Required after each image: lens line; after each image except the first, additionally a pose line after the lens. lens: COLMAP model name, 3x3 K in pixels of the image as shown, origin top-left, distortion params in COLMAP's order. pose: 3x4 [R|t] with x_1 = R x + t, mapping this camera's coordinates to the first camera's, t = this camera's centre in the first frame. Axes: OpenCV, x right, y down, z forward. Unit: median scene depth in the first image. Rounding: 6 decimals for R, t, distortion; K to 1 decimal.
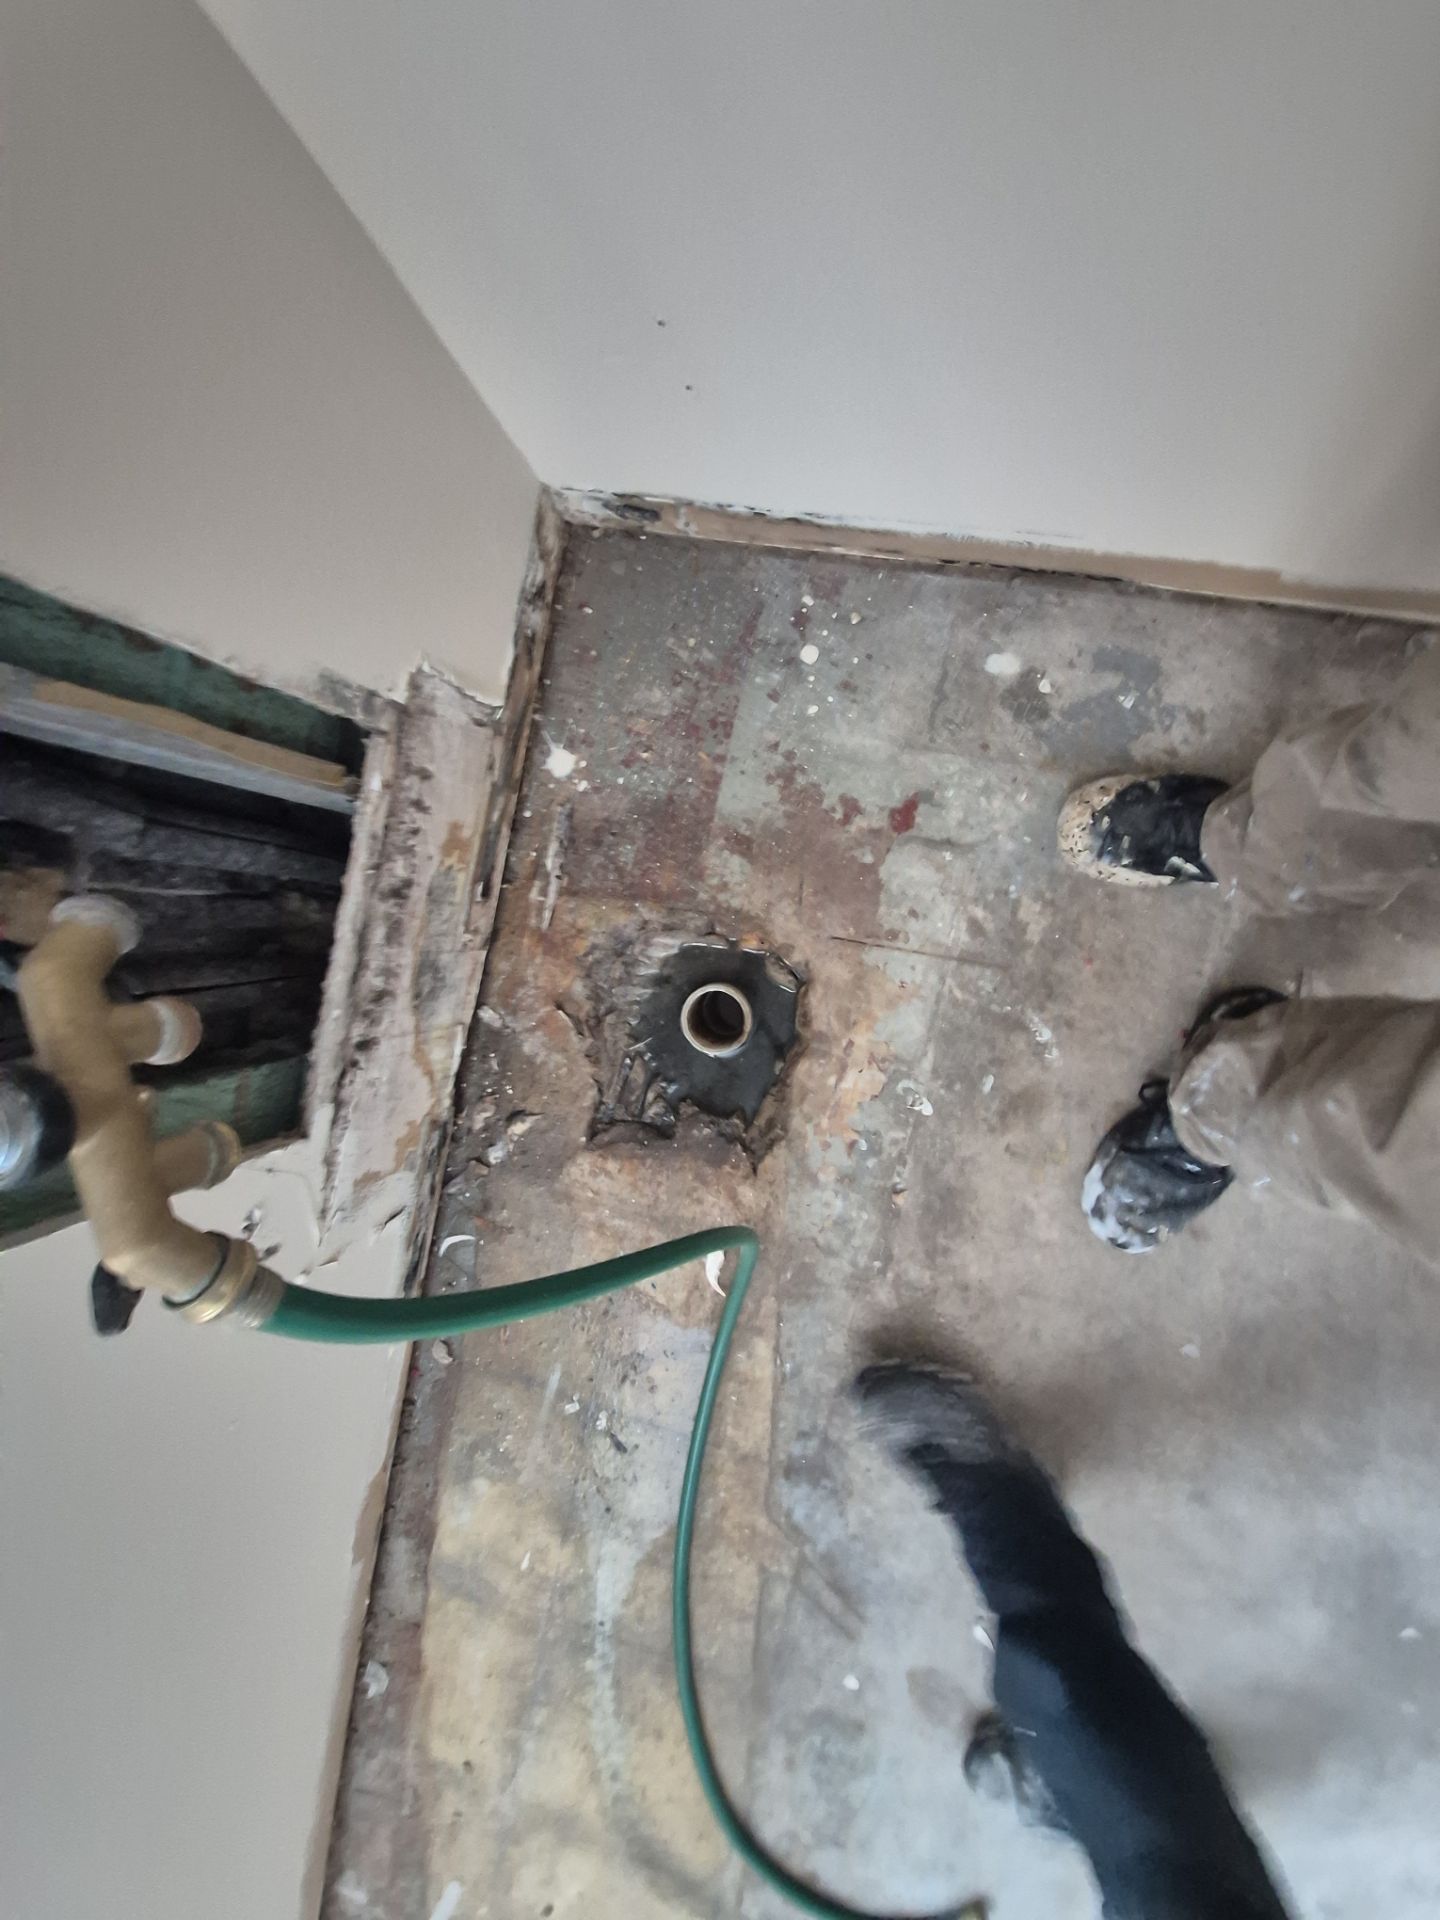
lens RADIAL K [[760.4, 0, 720.6], [0, 760.4, 955.2], [0, 0, 1]] dist [-0.008470, -0.007195]
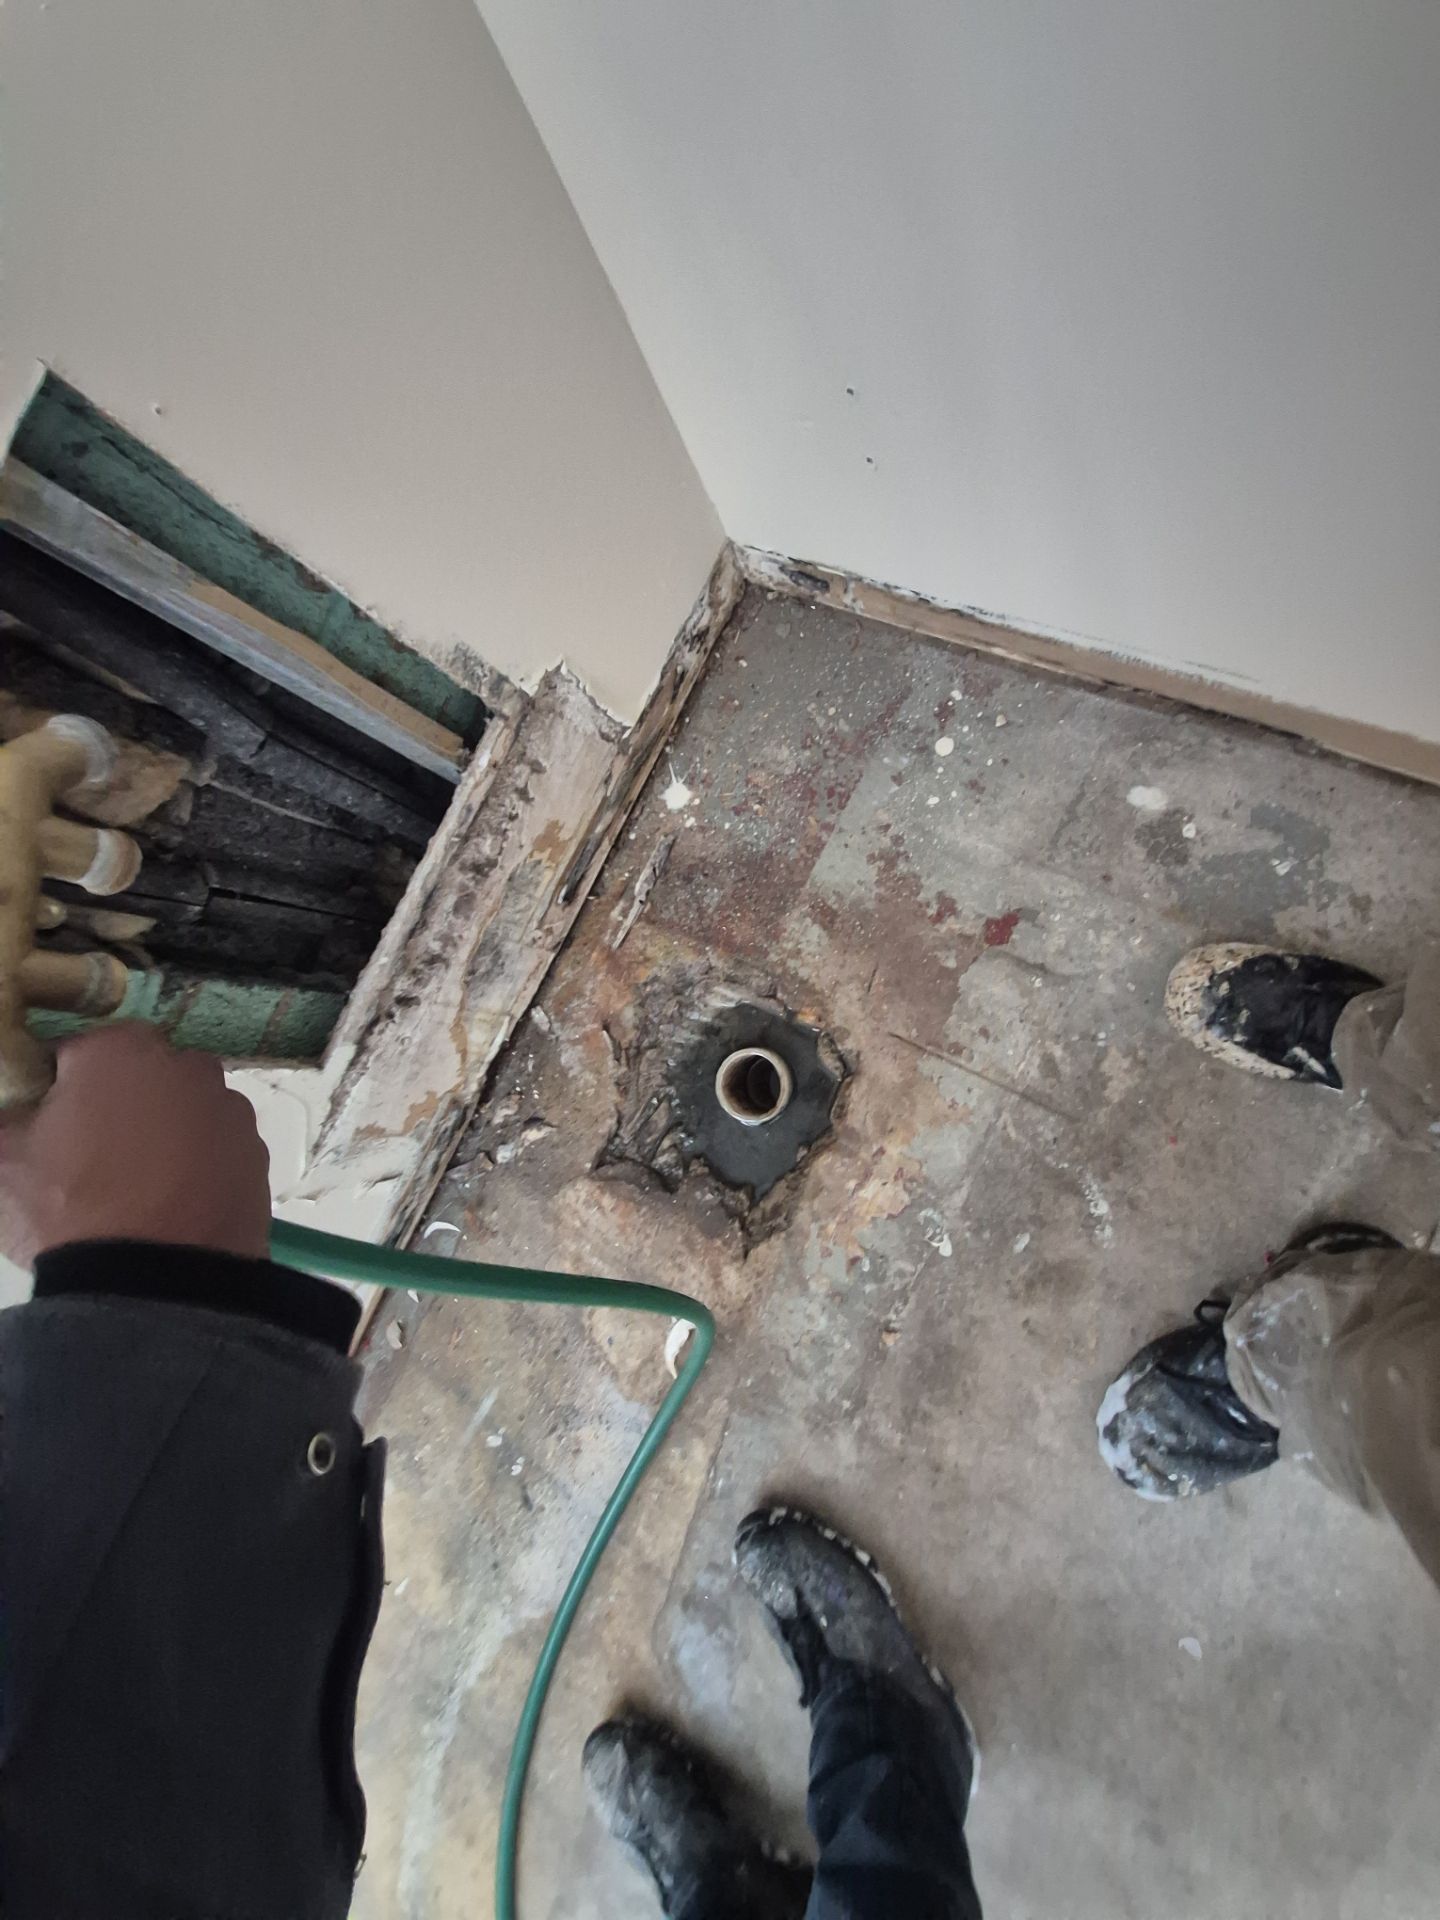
lens RADIAL K [[760.4, 0, 719.1], [0, 760.4, 953.5], [0, 0, 1]] dist [-0.008470, -0.007195]
pose [[0.948474, 0.260700, -0.180092, 0.094523], [-0.279741, 0.955890, -0.089547, 0.027307], [0.148804, 0.135312, 0.979565, 0.043193]]
